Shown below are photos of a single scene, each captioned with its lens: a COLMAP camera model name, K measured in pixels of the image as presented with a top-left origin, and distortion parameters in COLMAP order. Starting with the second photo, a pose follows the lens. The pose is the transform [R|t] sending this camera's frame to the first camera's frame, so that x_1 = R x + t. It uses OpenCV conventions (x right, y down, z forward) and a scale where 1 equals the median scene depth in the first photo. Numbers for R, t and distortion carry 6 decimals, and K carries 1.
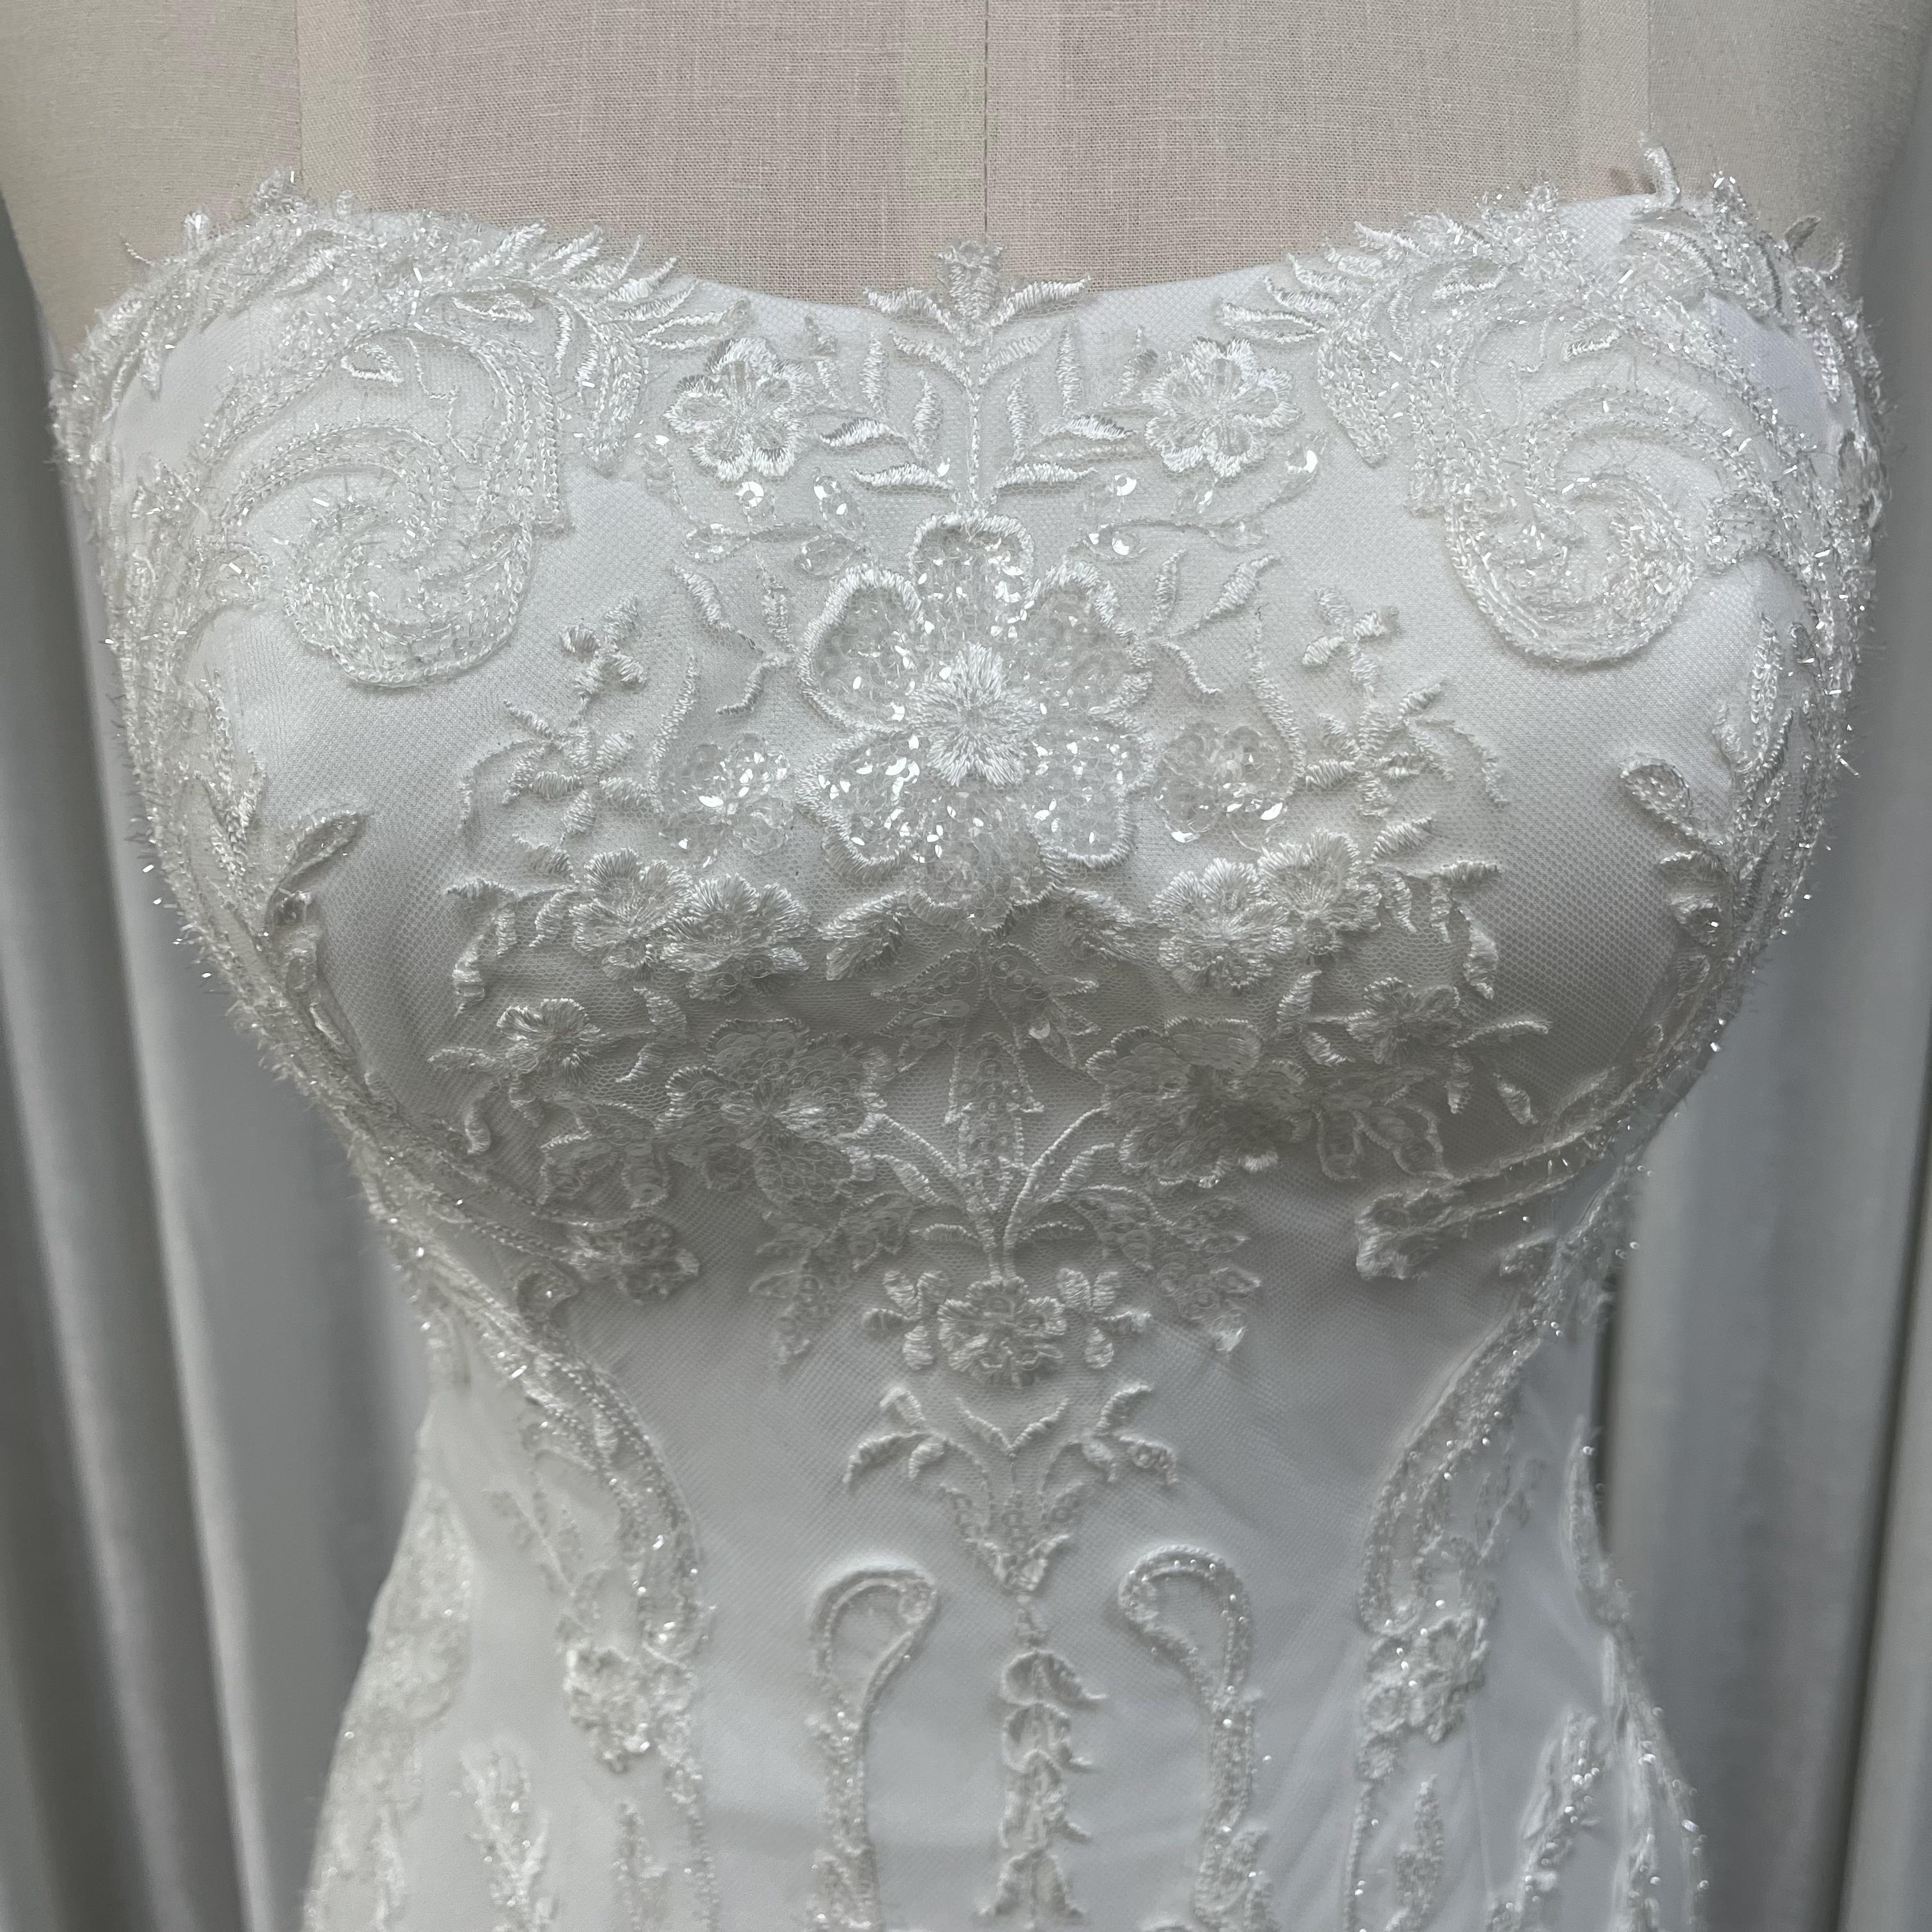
lens RADIAL K [[1980.3, 0, 992.6], [0, 1980.3, 960.8], [0, 0, 1]] dist [0.036377, -0.011351]
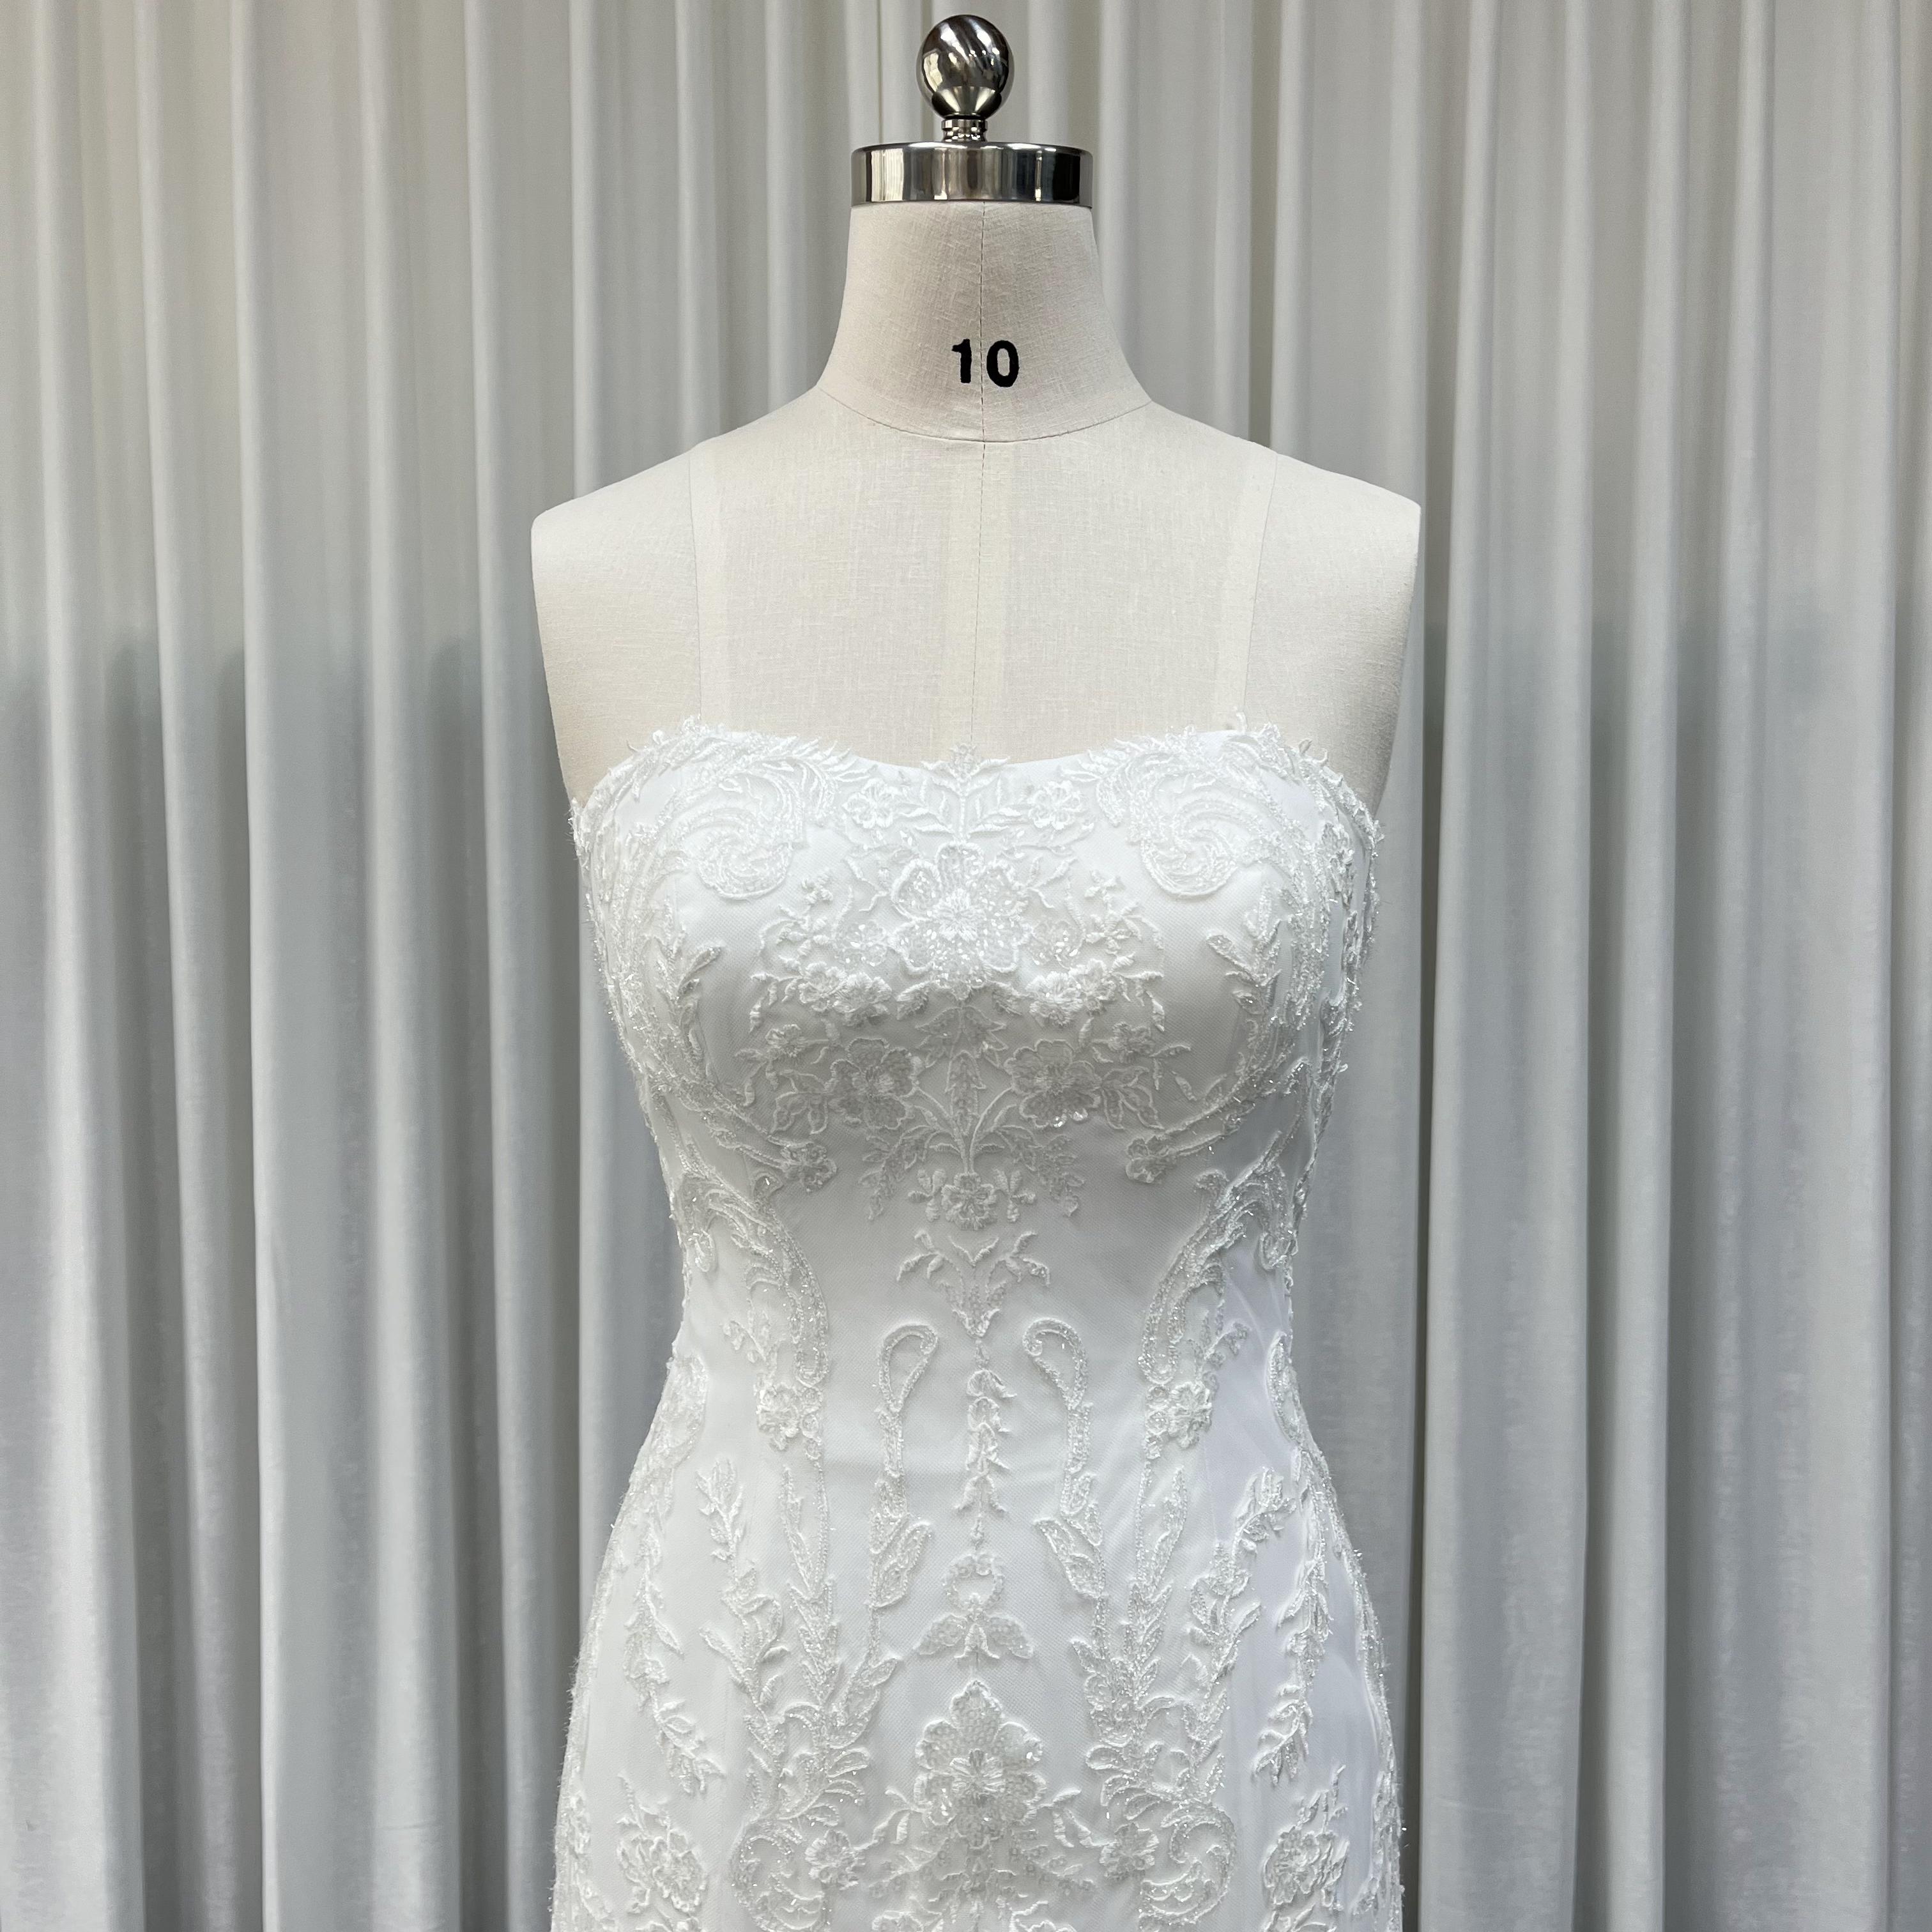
lens RADIAL K [[1922.1, 0, 982.1], [0, 1922.1, 955.9], [0, 0, 1]] dist [0.065215, -0.061664]
pose [[0.998905, 0.014765, -0.044392, 0.129893], [-0.025291, 0.968712, -0.246897, 0.529339], [0.039357, 0.247750, 0.968024, -1.369927]]
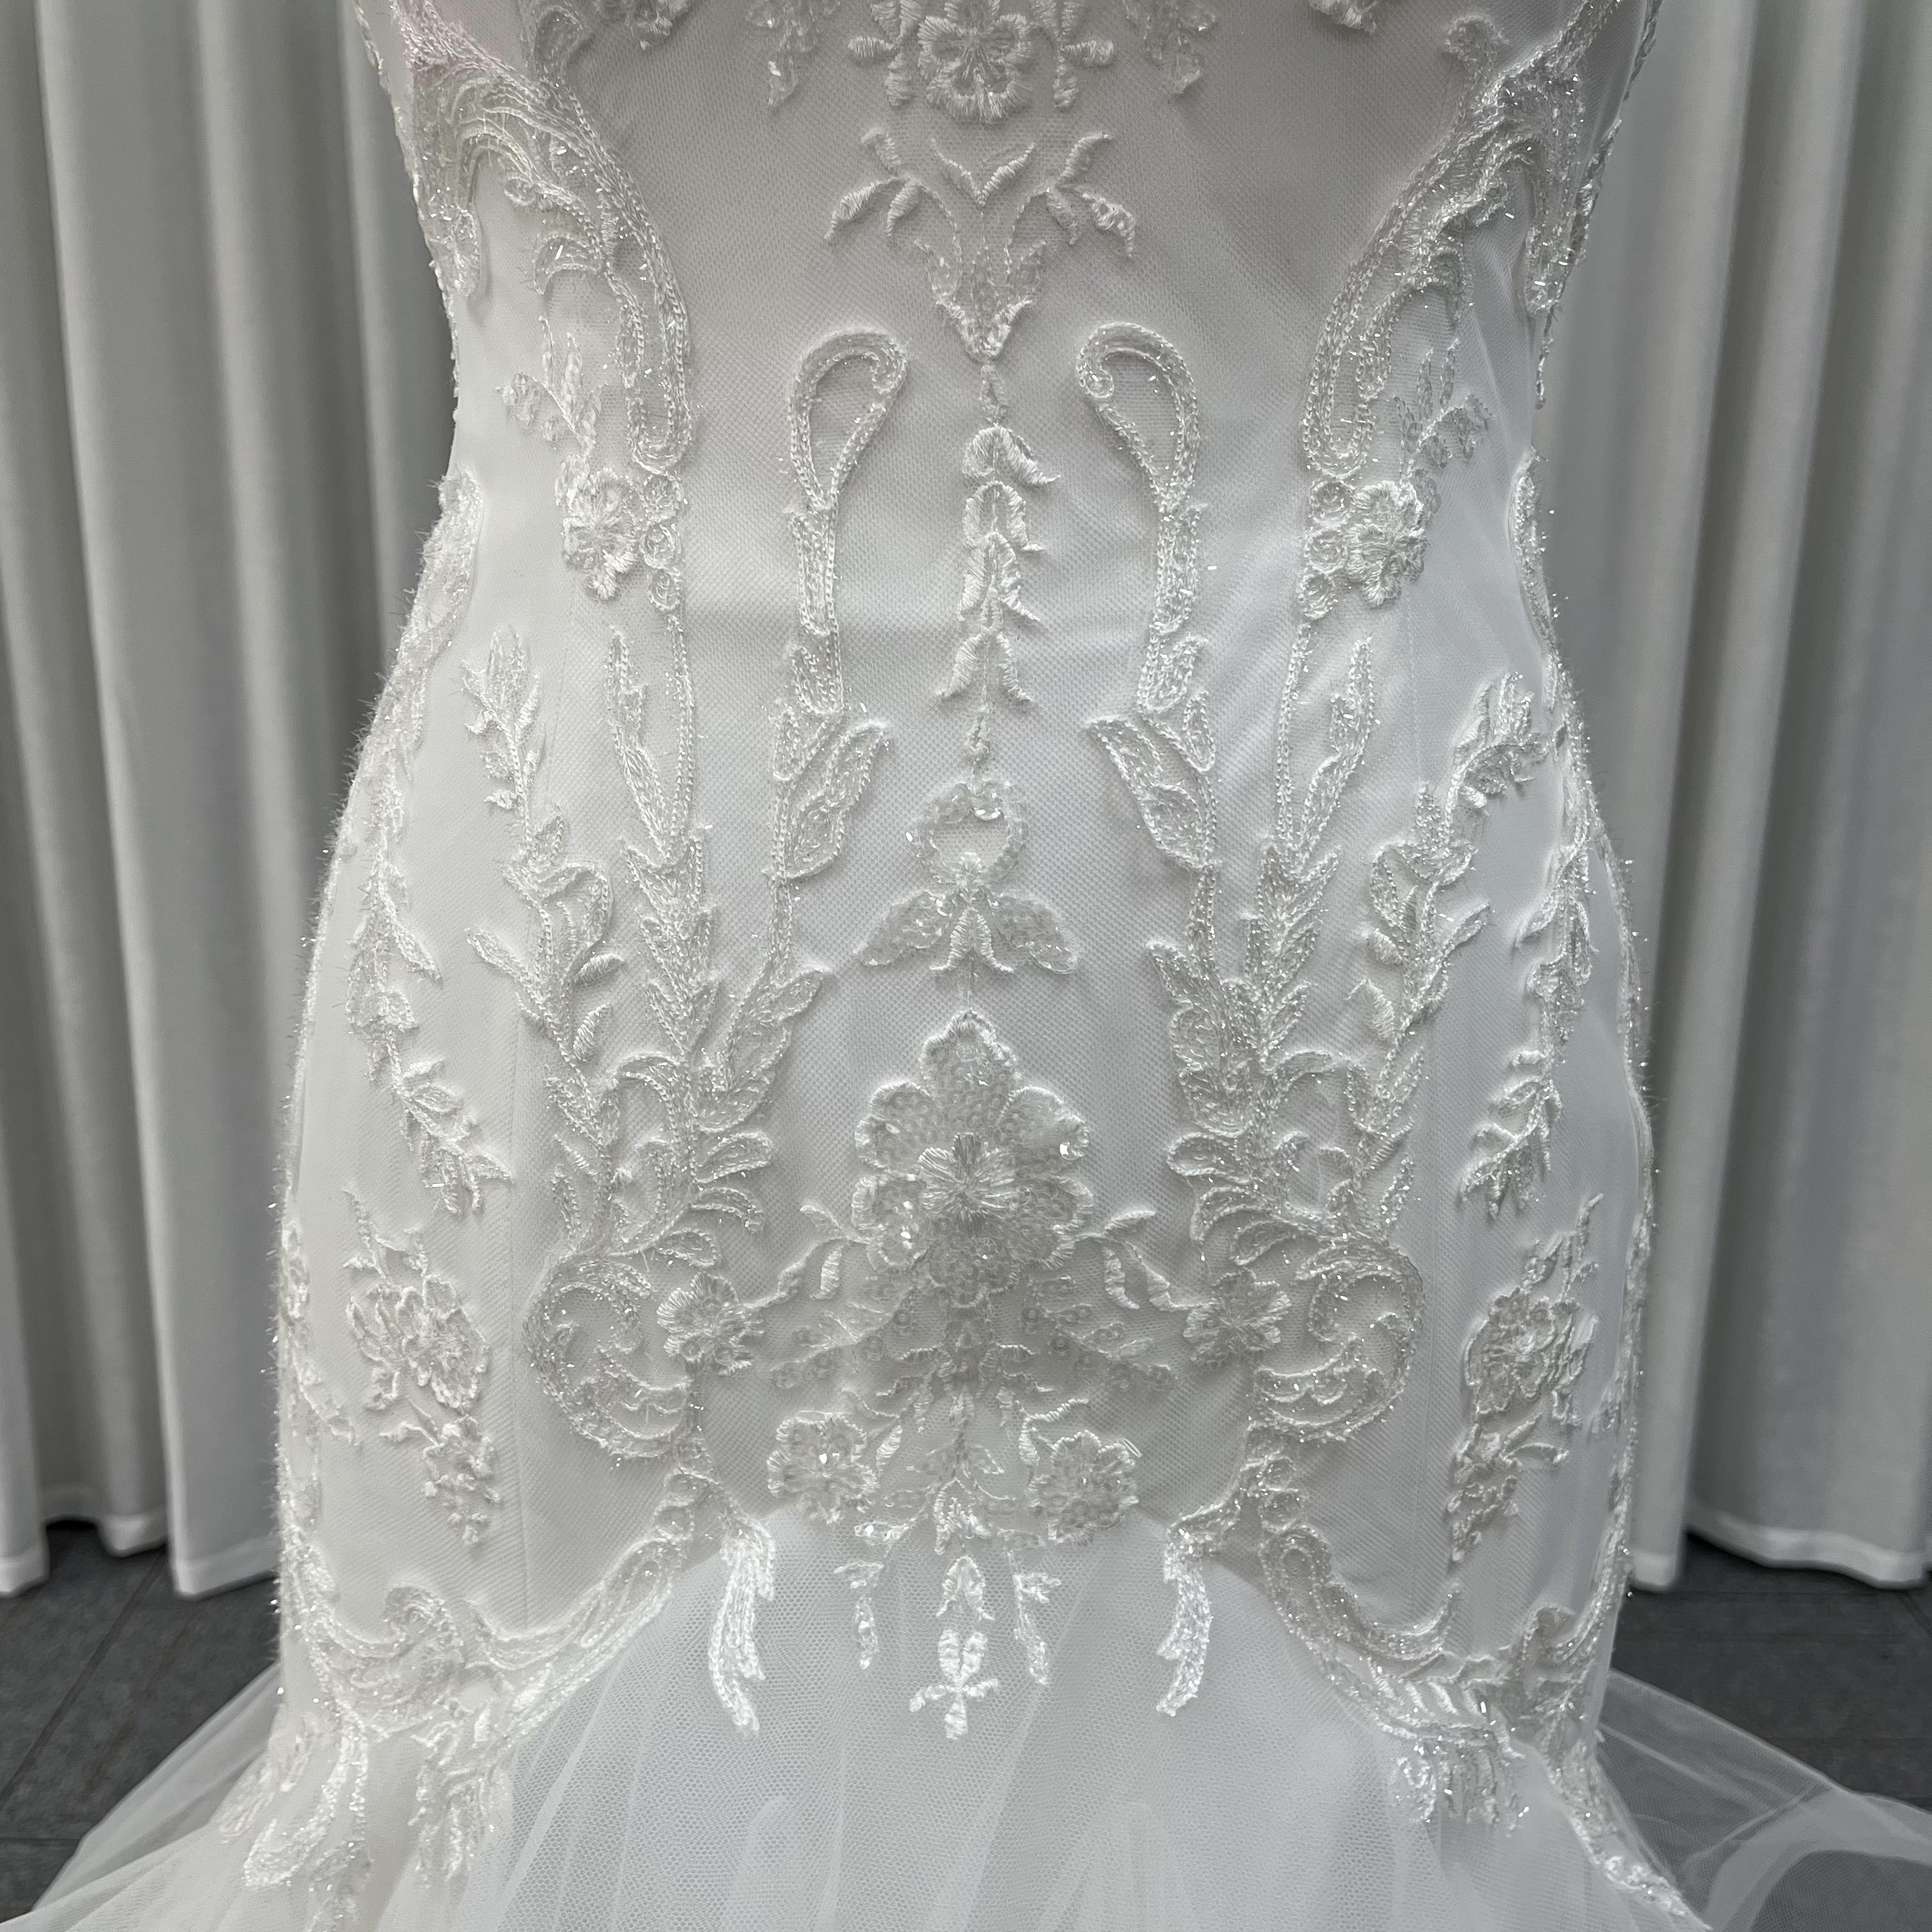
lens RADIAL K [[1936.6, 0, 971.2], [0, 1936.6, 876.2], [0, 0, 1]] dist [0.079891, -0.123604]
pose [[0.998610, 0.041447, -0.032555, 0.064814], [-0.043896, 0.995946, -0.078513, 0.834531], [0.029169, 0.079833, 0.996381, -0.038083]]
